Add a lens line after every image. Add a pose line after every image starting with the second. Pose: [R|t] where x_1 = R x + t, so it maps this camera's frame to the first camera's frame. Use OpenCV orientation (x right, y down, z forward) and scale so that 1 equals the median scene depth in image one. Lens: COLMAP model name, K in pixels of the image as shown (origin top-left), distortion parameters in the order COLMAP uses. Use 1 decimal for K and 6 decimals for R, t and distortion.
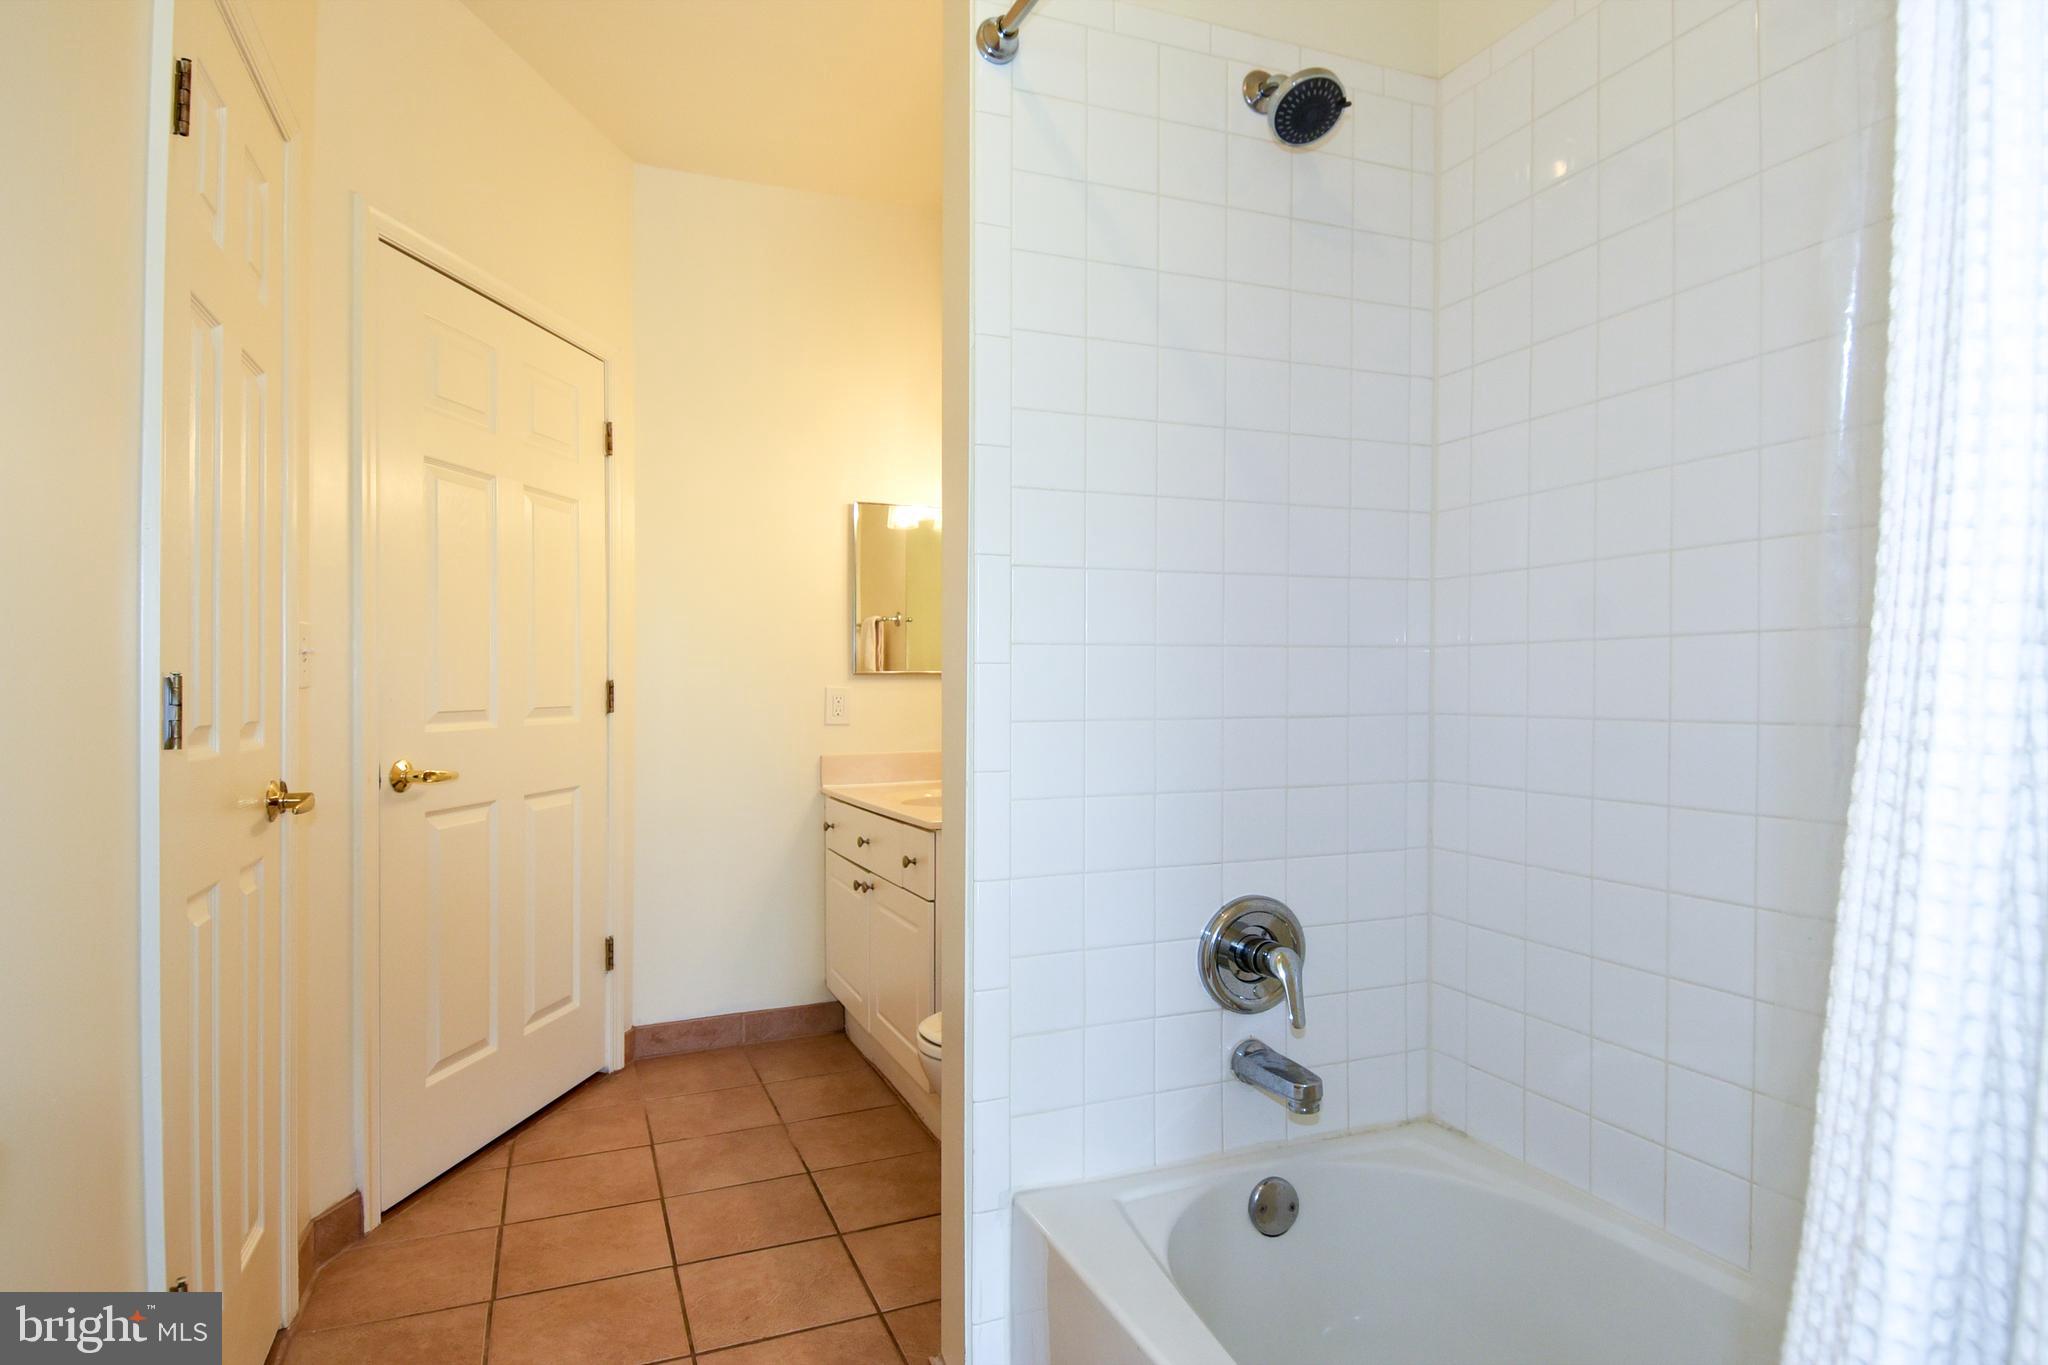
lens RADIAL K [[1089.8, 0, 1088.1], [0, 1089.8, 664.3], [0, 0, 1]] dist [0.059502, -0.064186]
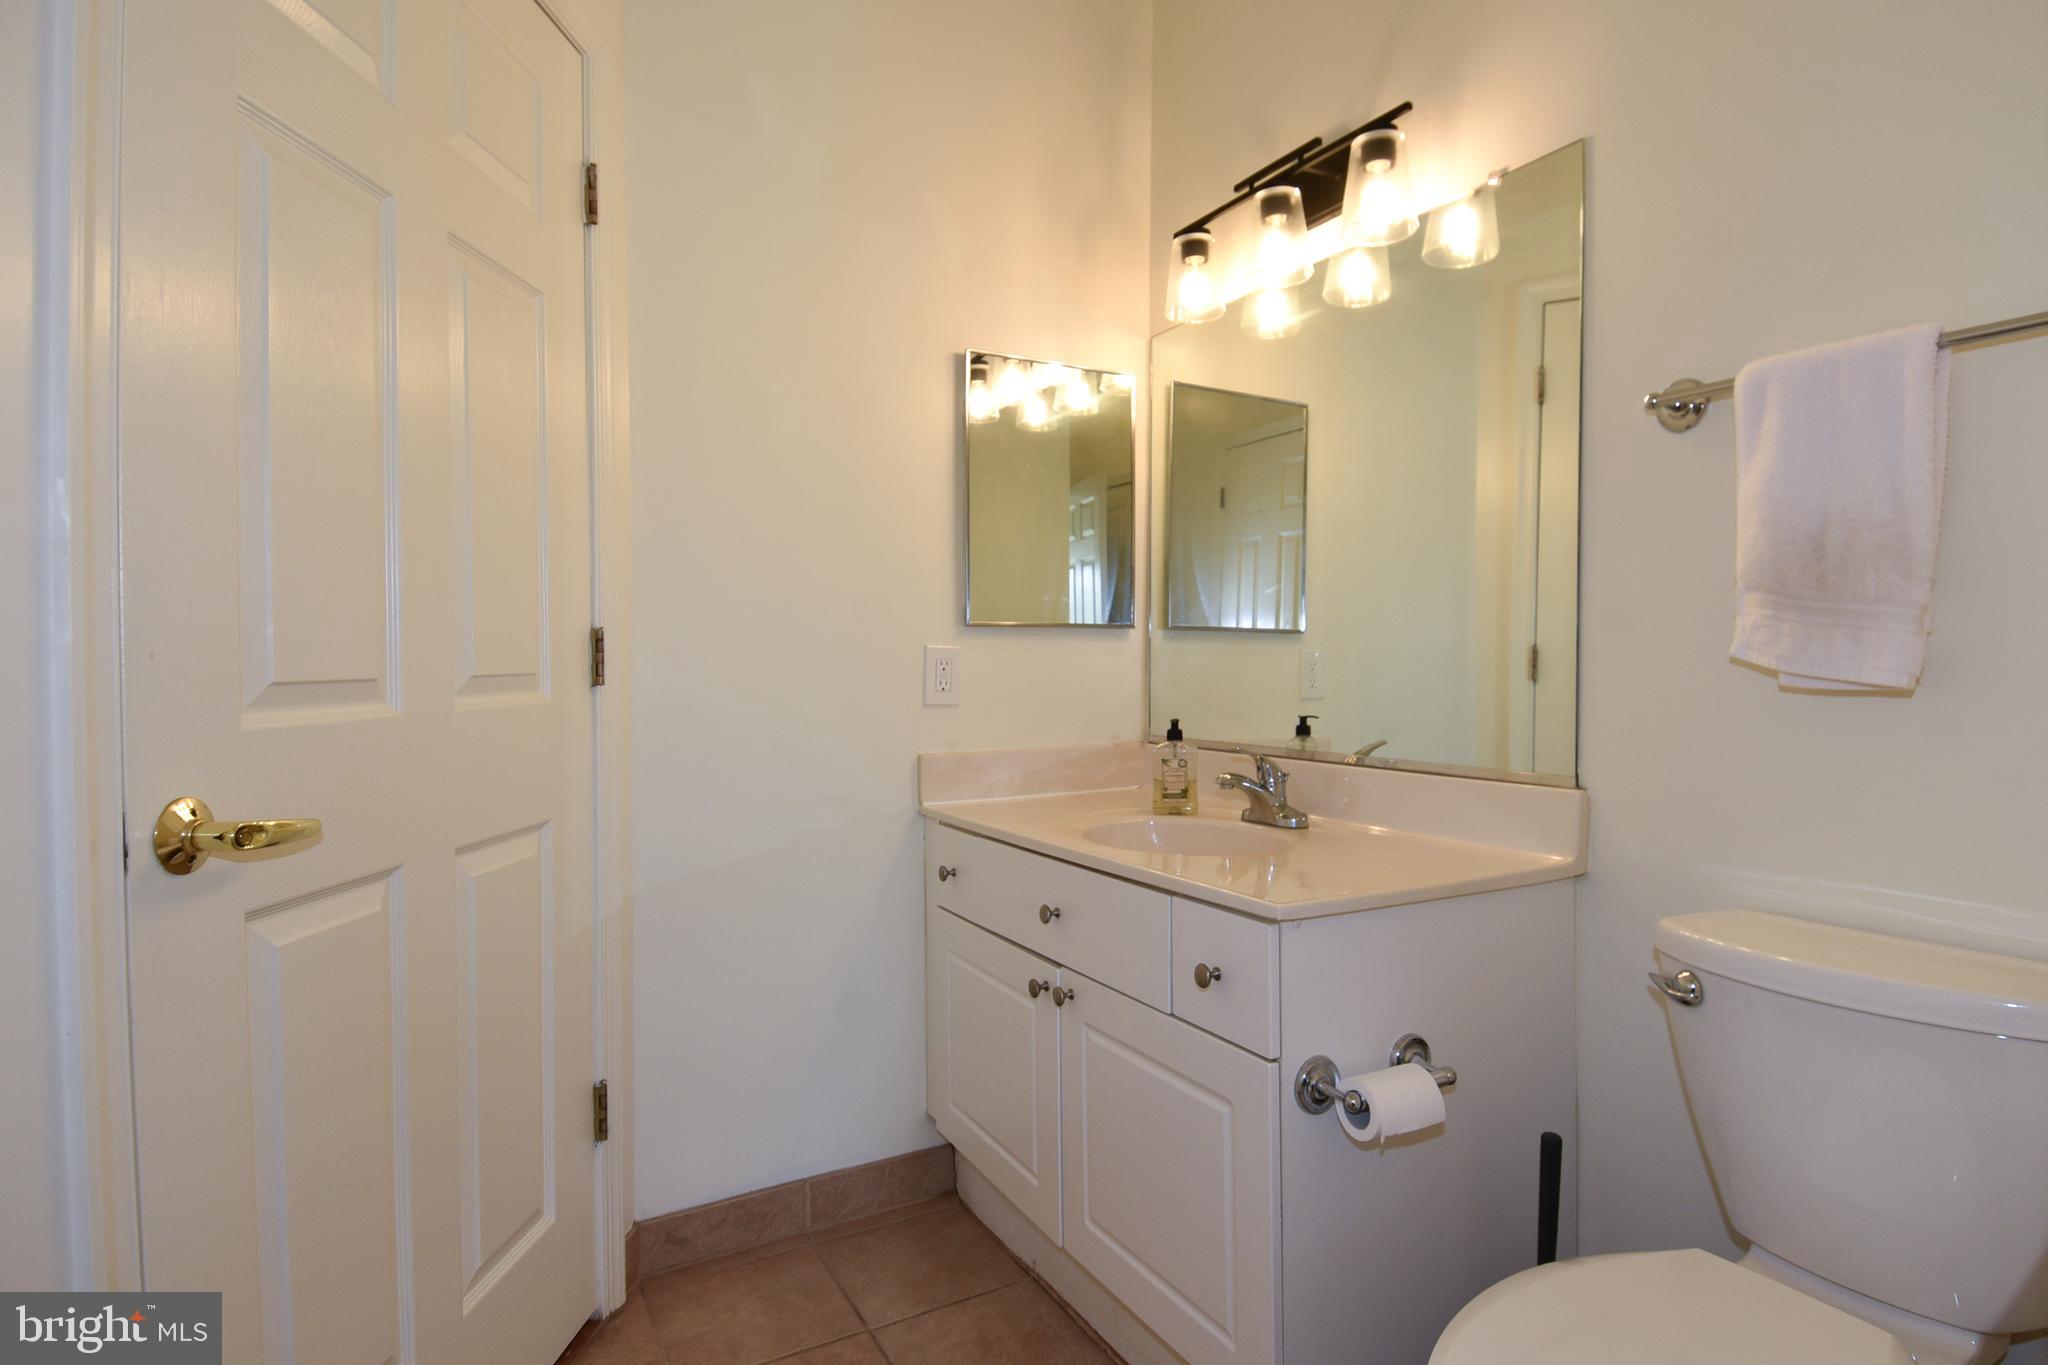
lens RADIAL K [[1112.9, 0, 1026.6], [0, 1112.9, 659.4], [0, 0, 1]] dist [0.043446, -0.068012]
pose [[0.999369, -0.000065, 0.035509, -0.235169], [-0.000657, 0.999793, 0.020321, 0.018981], [-0.035503, -0.020332, 0.999163, 0.421145]]
